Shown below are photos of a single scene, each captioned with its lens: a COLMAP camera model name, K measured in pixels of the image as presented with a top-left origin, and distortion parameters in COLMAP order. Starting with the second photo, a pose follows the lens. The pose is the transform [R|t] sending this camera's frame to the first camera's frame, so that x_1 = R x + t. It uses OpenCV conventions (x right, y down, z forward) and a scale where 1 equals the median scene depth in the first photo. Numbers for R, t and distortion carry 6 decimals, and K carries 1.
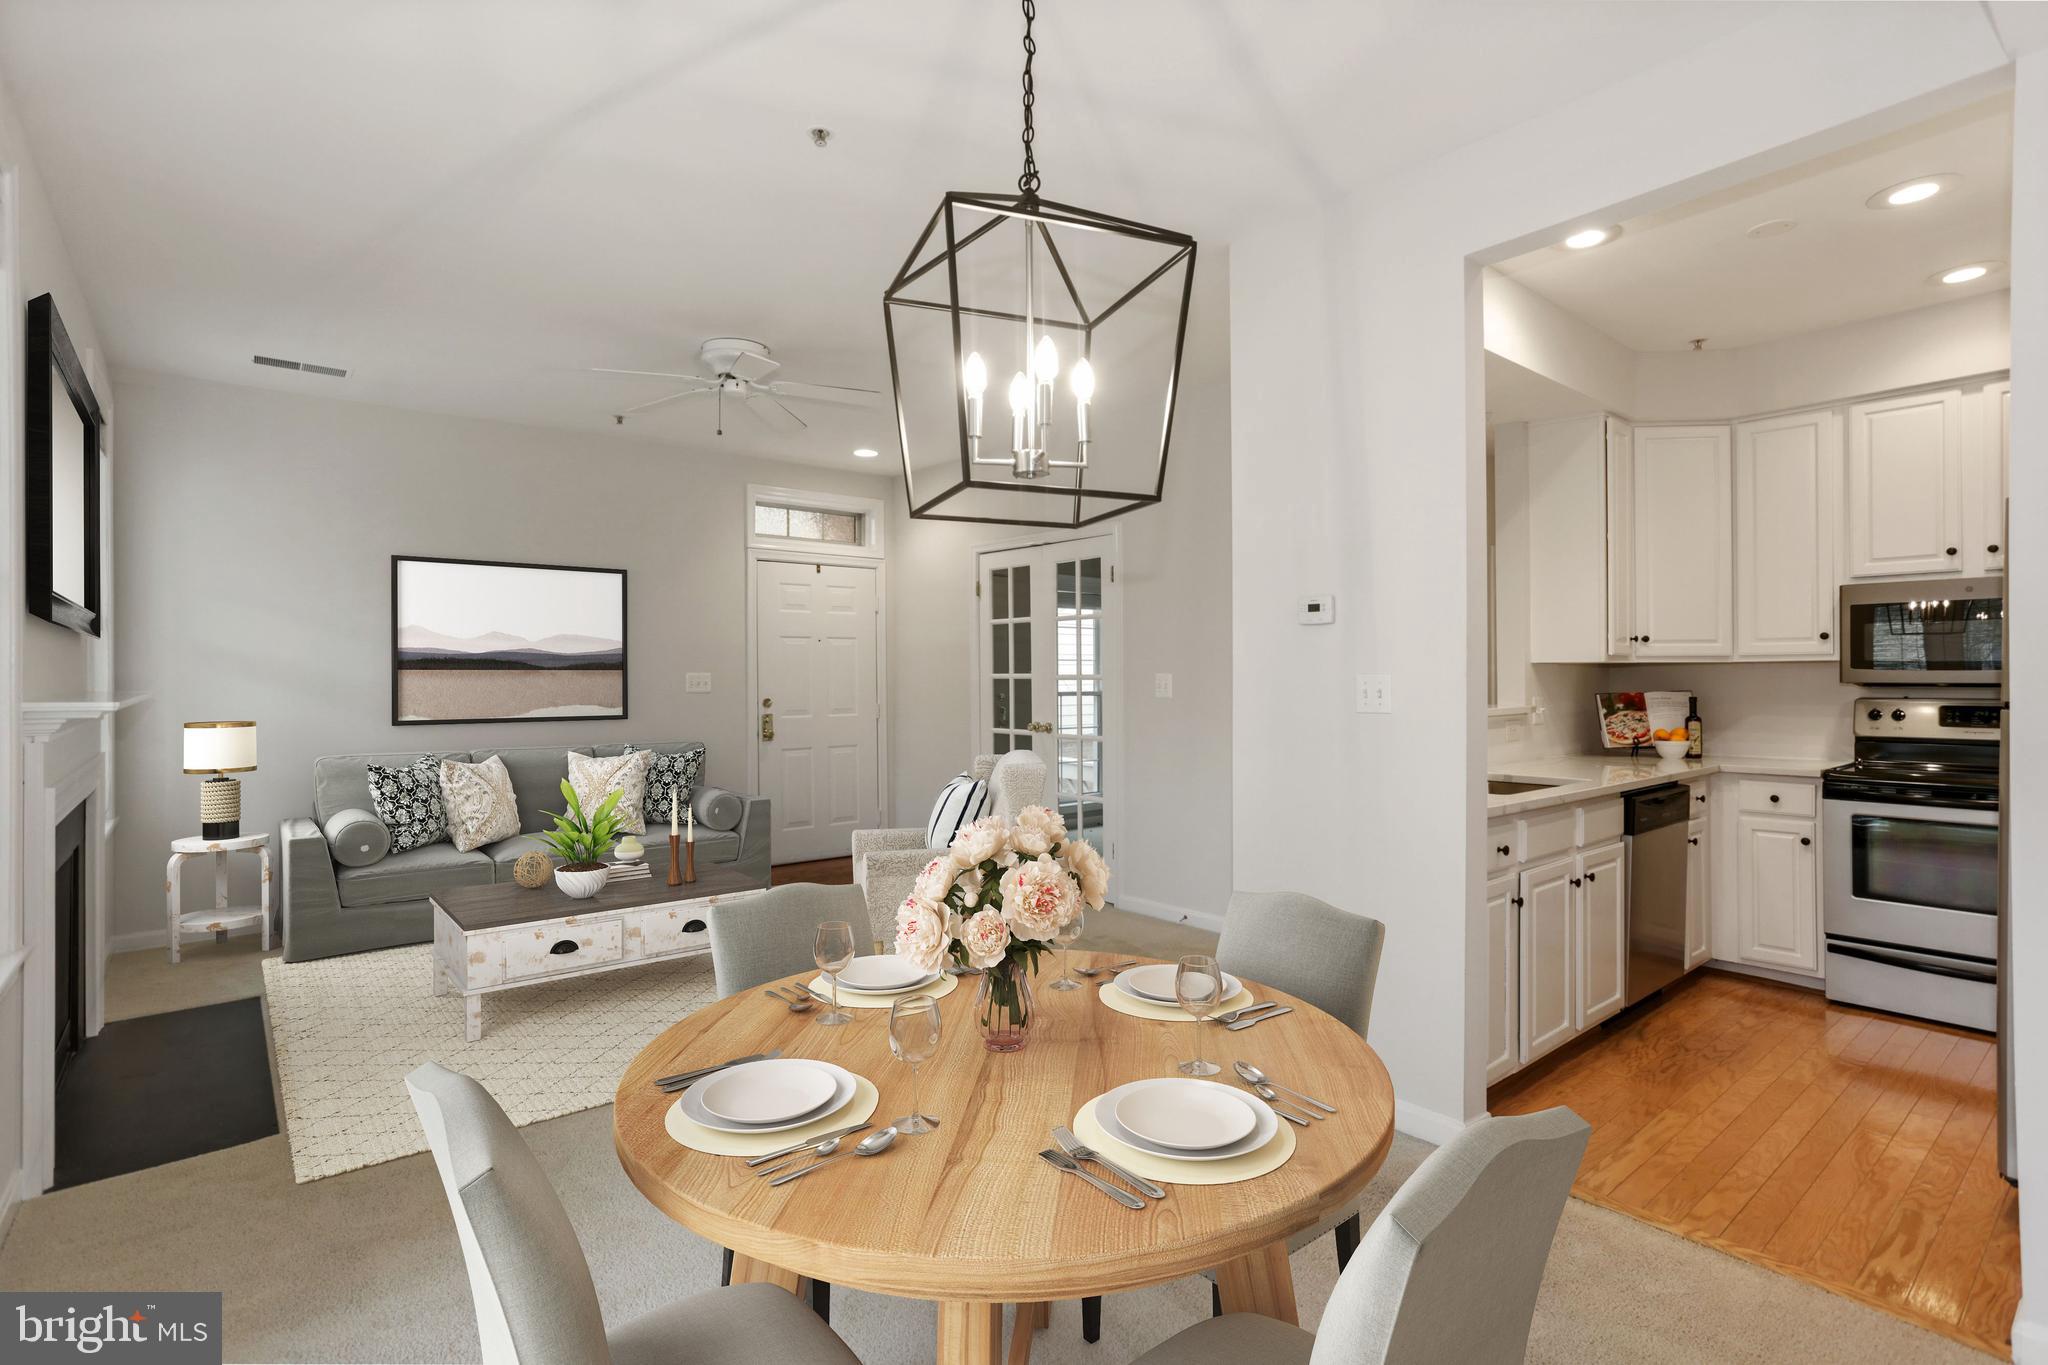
lens RADIAL K [[985.2, 0, 1018.9], [0, 985.2, 674.7], [0, 0, 1]] dist [0.000527, 0.000937]
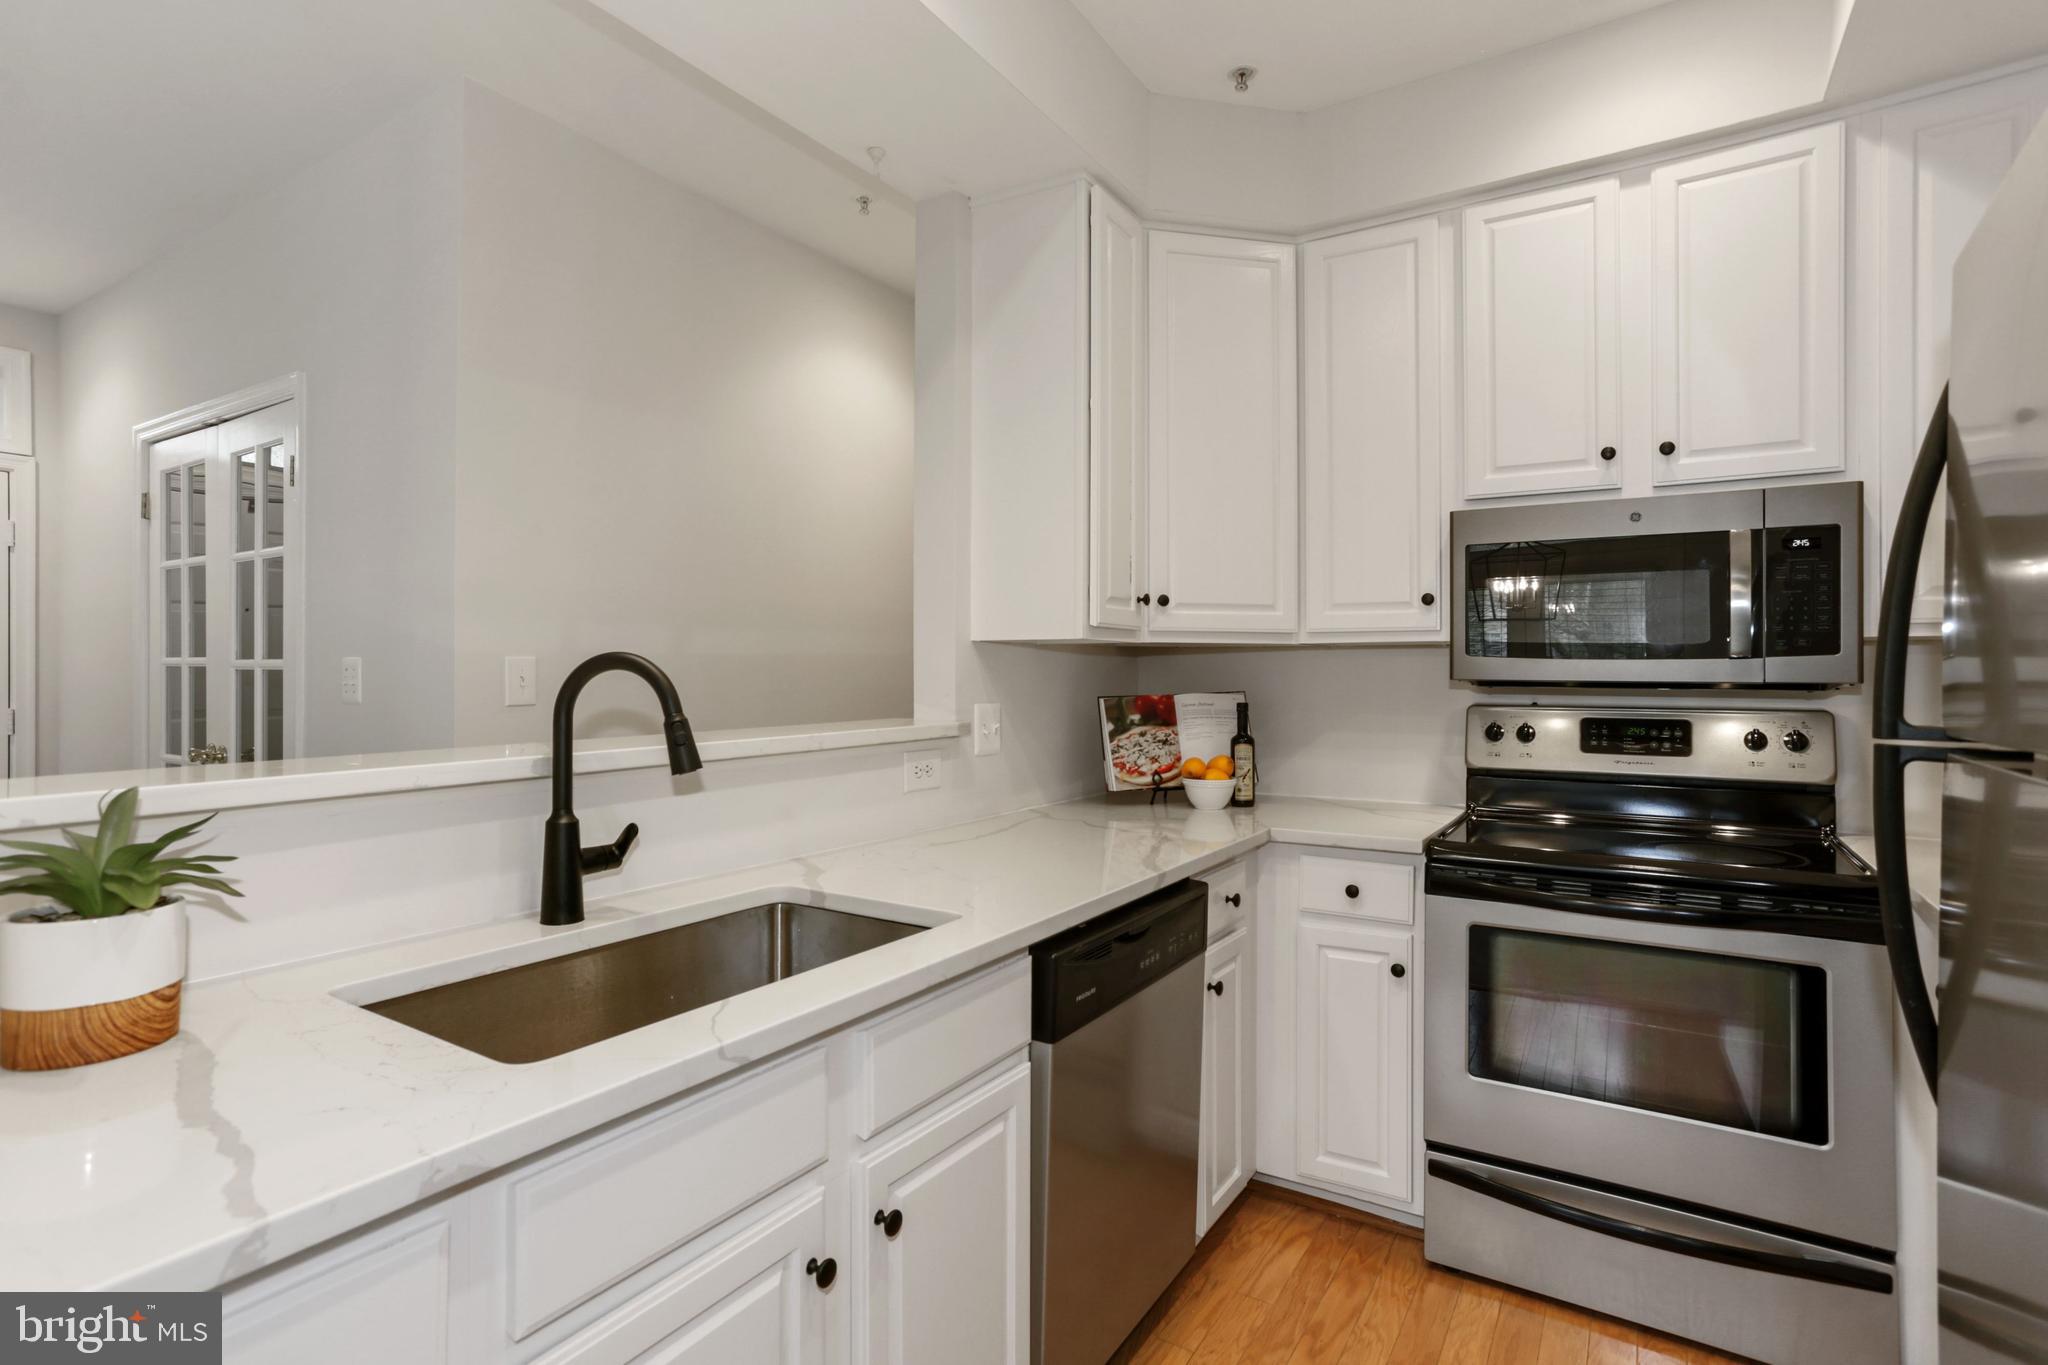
lens RADIAL K [[1013.8, 0, 1013.2], [0, 1013.8, 661.3], [0, 0, 1]] dist [-0.021134, 0.000531]
pose [[0.952865, 0.010118, 0.303227, 0.424219], [-0.007795, 0.999930, -0.008868, 0.004715], [-0.303295, 0.006086, 0.952877, 0.531874]]
